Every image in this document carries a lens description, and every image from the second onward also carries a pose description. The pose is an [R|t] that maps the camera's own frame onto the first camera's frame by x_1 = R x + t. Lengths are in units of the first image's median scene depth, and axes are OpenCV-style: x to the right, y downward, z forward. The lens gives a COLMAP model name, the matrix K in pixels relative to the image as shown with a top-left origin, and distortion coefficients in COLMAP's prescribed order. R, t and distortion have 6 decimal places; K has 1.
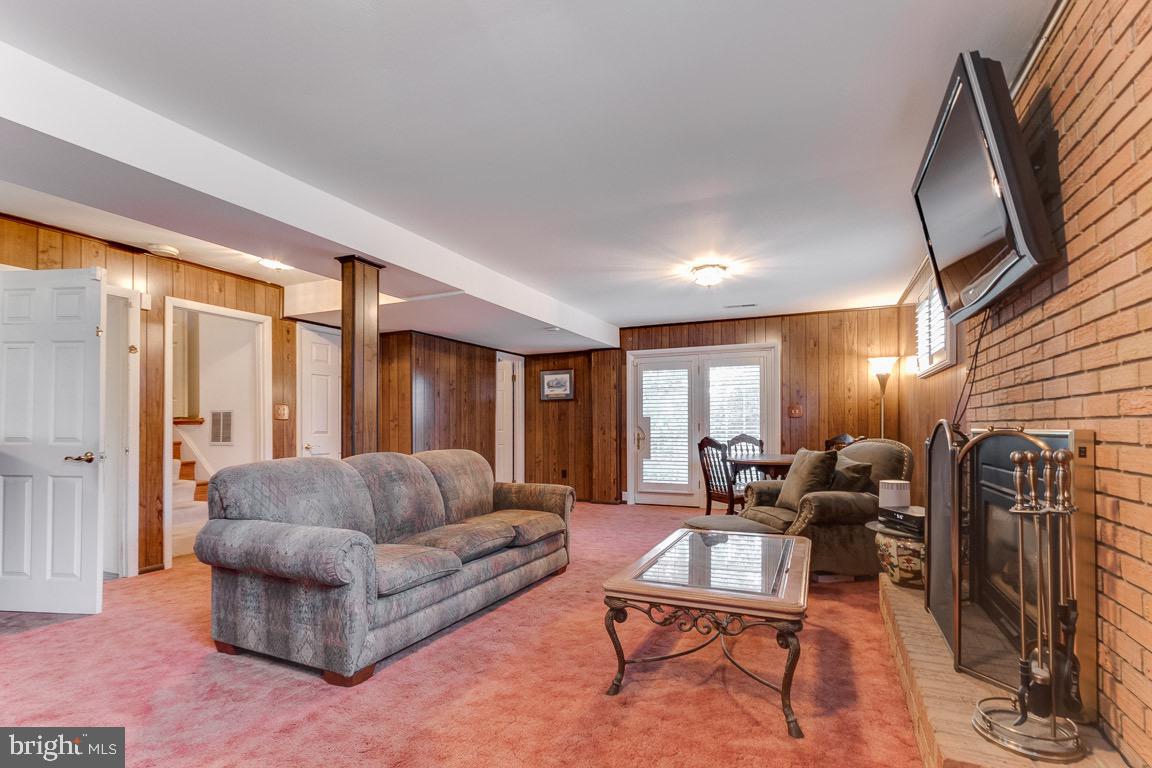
lens RADIAL K [[545.8, 0, 574.1], [0, 545.8, 402.1], [0, 0, 1]] dist [-0.001957, 0.000154]
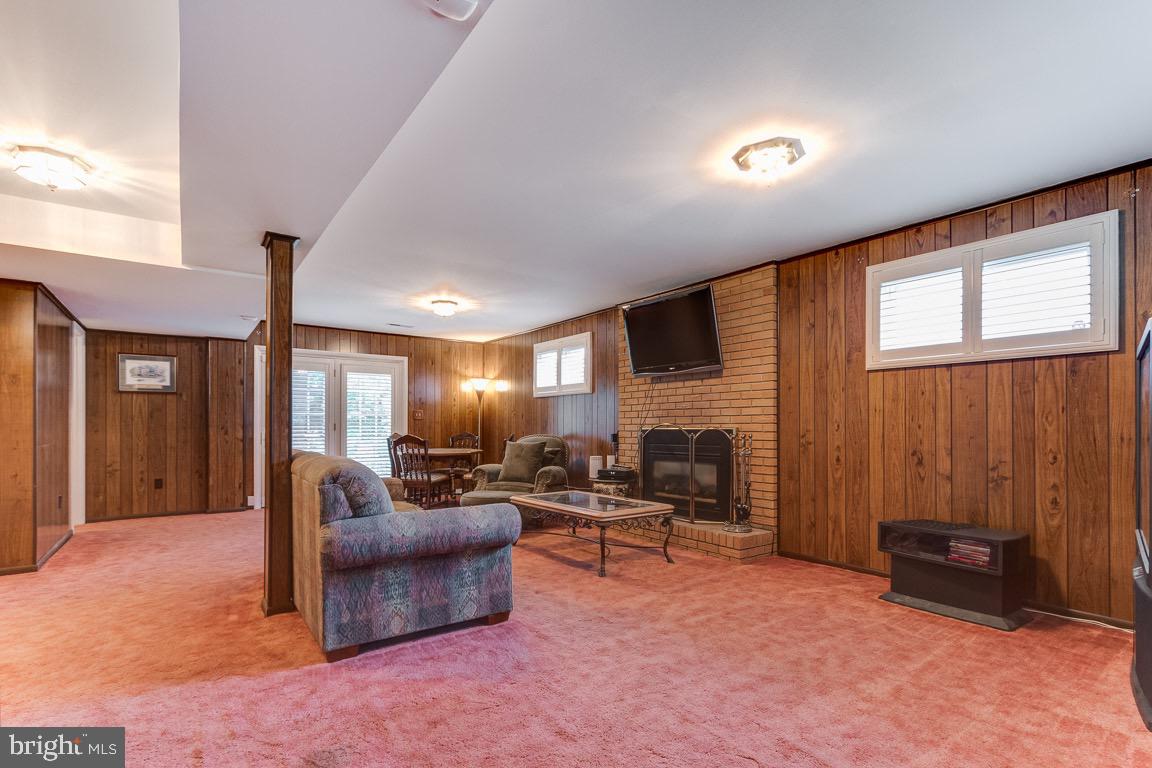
lens RADIAL K [[545.8, 0, 574.1], [0, 545.8, 402.1], [0, 0, 1]] dist [-0.001957, 0.000154]
pose [[0.498252, 0.043833, 0.865923, -0.446019], [-0.041285, 0.998788, -0.026803, 0.006323], [-0.866049, -0.022395, 0.499458, 0.061913]]
